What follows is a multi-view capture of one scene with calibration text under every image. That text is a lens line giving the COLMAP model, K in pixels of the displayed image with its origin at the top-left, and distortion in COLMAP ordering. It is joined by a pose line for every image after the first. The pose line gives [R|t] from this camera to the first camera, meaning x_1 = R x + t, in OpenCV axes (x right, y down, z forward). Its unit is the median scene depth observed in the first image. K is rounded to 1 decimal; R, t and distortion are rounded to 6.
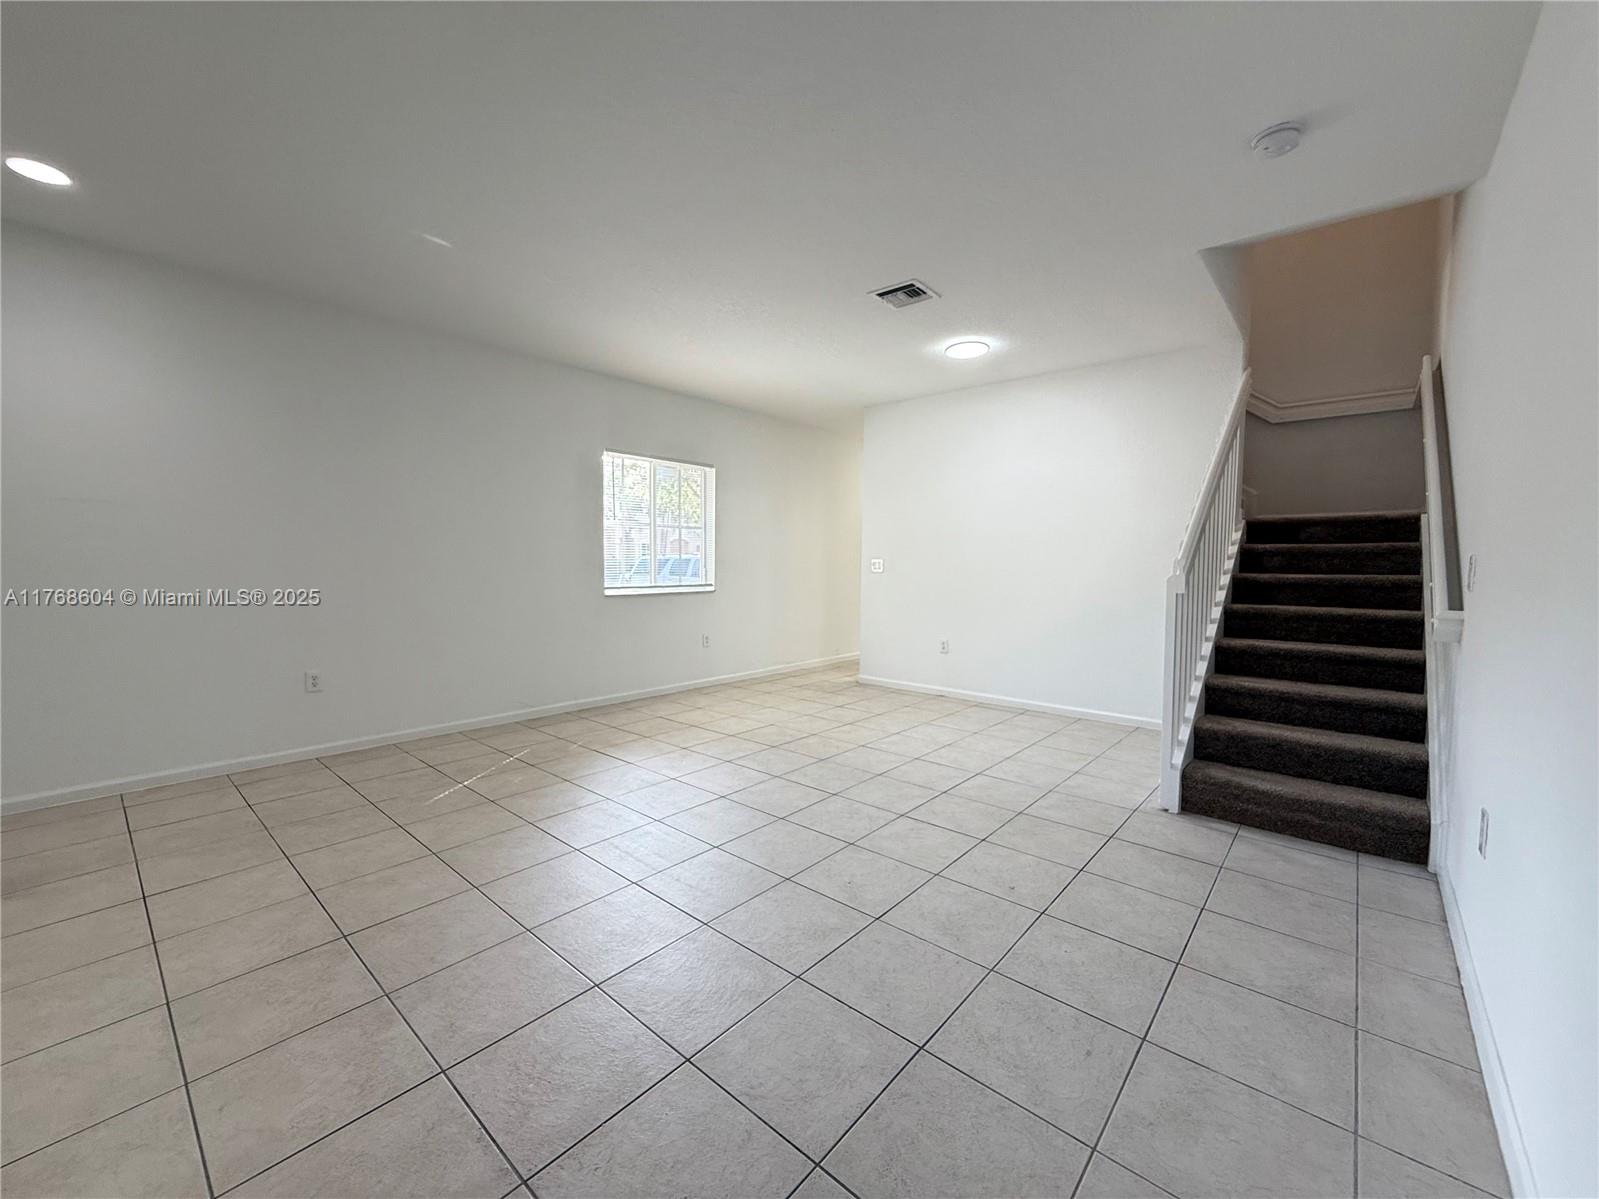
lens RADIAL K [[640.6, 0, 798.1], [0, 640.6, 597.6], [0, 0, 1]] dist [-0.000077, 0.000202]
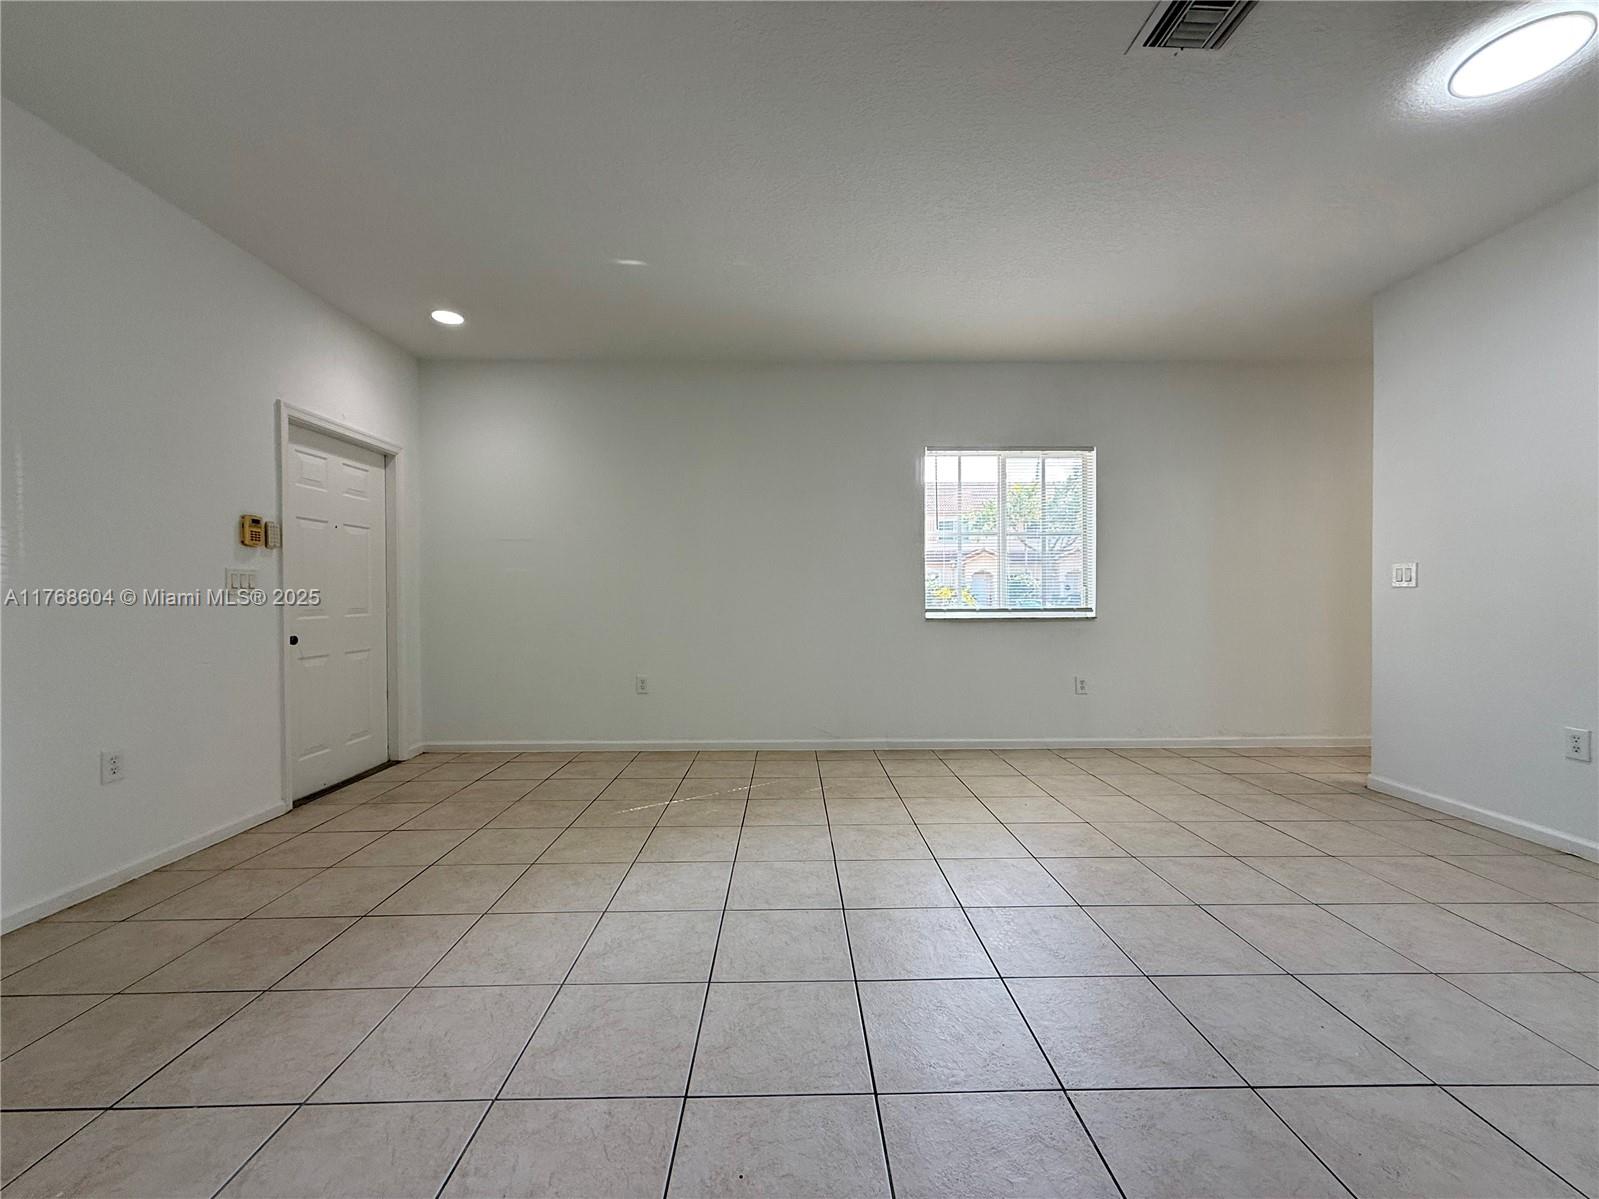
lens RADIAL K [[640.6, 0, 796.4], [0, 640.6, 597.6], [0, 0, 1]] dist [-0.000077, 0.000202]
pose [[0.665797, -0.009834, -0.746068, 0.297829], [-0.032315, 0.998595, -0.042001, 0.013024], [0.745433, 0.052073, 0.664544, 0.423819]]
